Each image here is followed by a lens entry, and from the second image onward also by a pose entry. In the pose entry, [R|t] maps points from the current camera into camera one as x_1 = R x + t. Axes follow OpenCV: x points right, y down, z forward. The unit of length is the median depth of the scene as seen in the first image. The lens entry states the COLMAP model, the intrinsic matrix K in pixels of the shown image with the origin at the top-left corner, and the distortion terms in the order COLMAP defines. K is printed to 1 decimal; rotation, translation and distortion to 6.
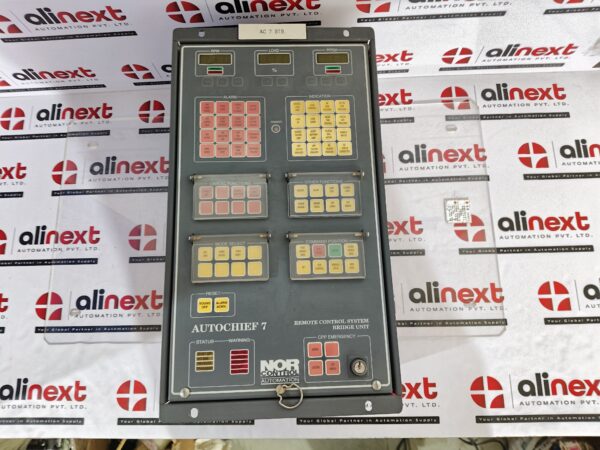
lens RADIAL K [[470.1, 0, 298.3], [0, 470.1, 224.6], [0, 0, 1]] dist [-0.000271, -0.040825]
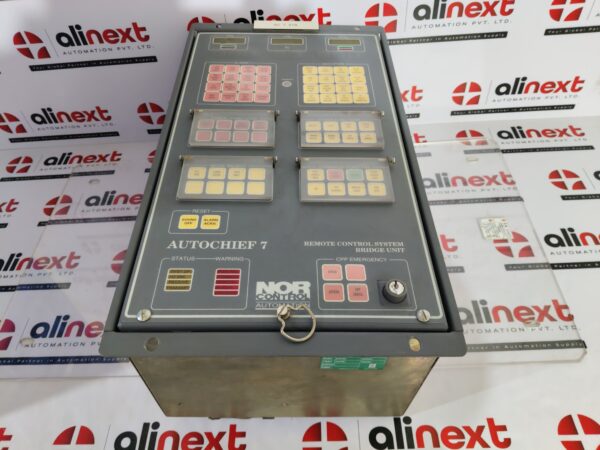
lens RADIAL K [[470.1, 0, 301.4], [0, 470.1, 220.6], [0, 0, 1]] dist [-0.000271, -0.040825]
pose [[0.999758, 0.001363, -0.021956, 0.002978], [-0.011306, 0.888024, -0.459658, 0.475486], [0.018871, 0.459795, 0.887825, 0.286902]]
